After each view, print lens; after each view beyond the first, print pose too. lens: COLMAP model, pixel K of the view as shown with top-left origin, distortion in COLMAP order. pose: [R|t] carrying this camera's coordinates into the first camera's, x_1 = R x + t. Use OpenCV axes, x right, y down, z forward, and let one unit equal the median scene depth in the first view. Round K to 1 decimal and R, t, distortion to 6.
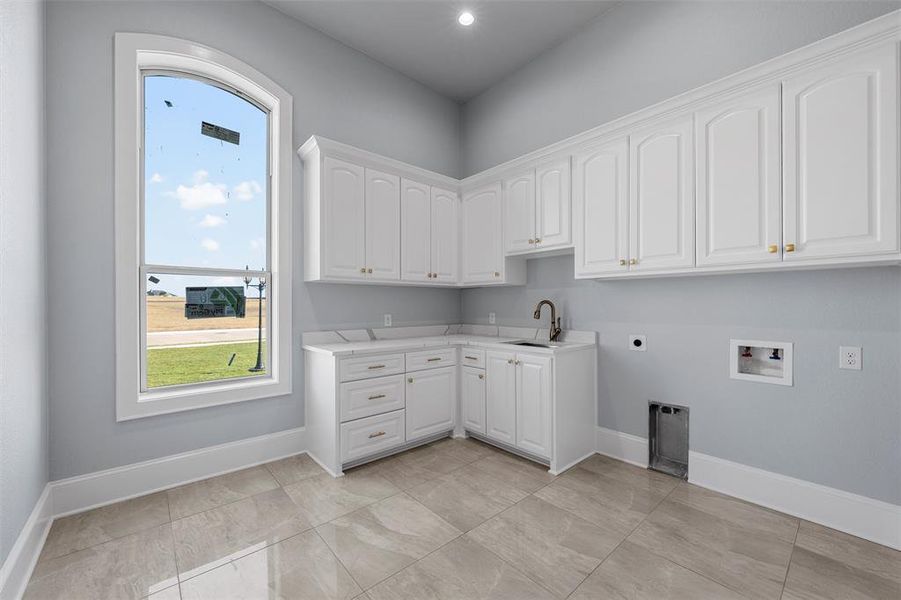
lens RADIAL K [[356.1, 0, 450.3], [0, 356.1, 306.4], [0, 0, 1]] dist [0.011665, -0.000227]
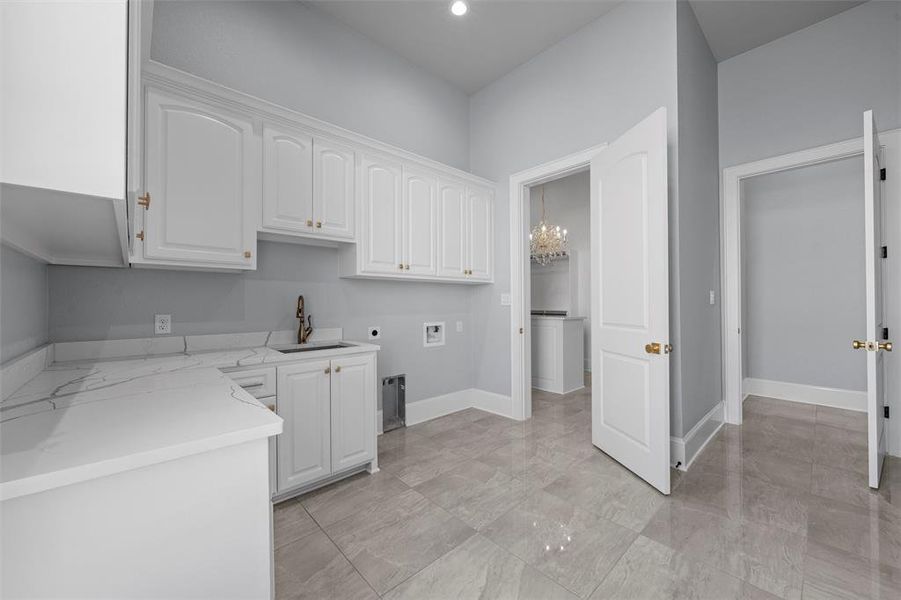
lens RADIAL K [[356.1, 0, 451.0], [0, 356.1, 297.5], [0, 0, 1]] dist [0.011665, -0.000227]
pose [[-0.033686, 0.003665, 0.999426, -0.753825], [-0.004328, 0.999983, -0.003813, -0.014632], [-0.999423, -0.004454, -0.033669, 0.871548]]
